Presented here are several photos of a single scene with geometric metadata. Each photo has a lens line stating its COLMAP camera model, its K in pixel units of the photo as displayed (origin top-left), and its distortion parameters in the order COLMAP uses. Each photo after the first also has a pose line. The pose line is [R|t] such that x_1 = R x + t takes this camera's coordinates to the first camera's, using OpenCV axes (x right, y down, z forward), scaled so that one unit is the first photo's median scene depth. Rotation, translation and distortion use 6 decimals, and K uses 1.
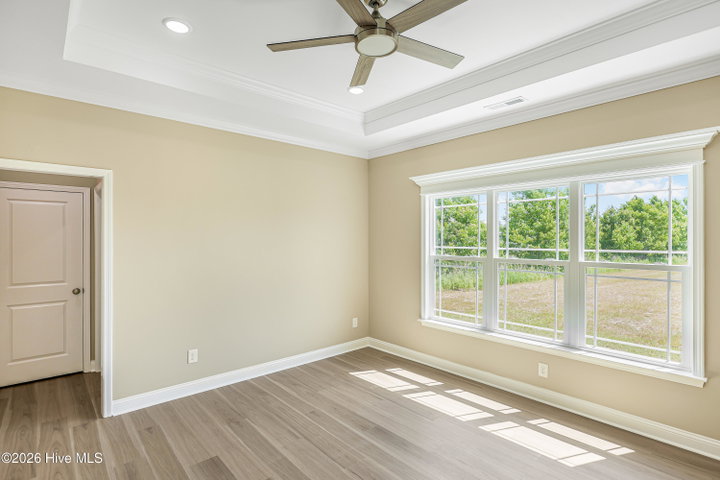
lens RADIAL K [[363.9, 0, 373.4], [0, 363.9, 239.2], [0, 0, 1]] dist [0.000085, -0.000935]
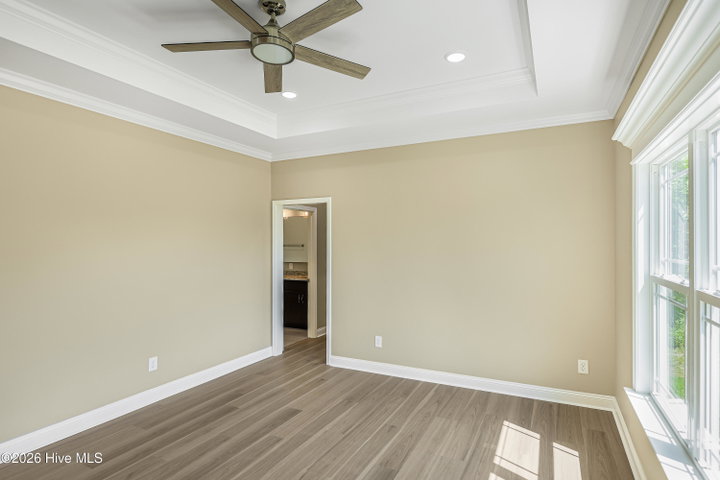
lens RADIAL K [[372.9, 0, 372.0], [0, 372.9, 241.5], [0, 0, 1]] dist [-0.002076, 0.000165]
pose [[0.365823, -0.007490, -0.930654, 0.689377], [-0.002586, 0.999956, -0.009065, 0.002384], [0.930681, 0.005723, 0.365788, 0.566008]]
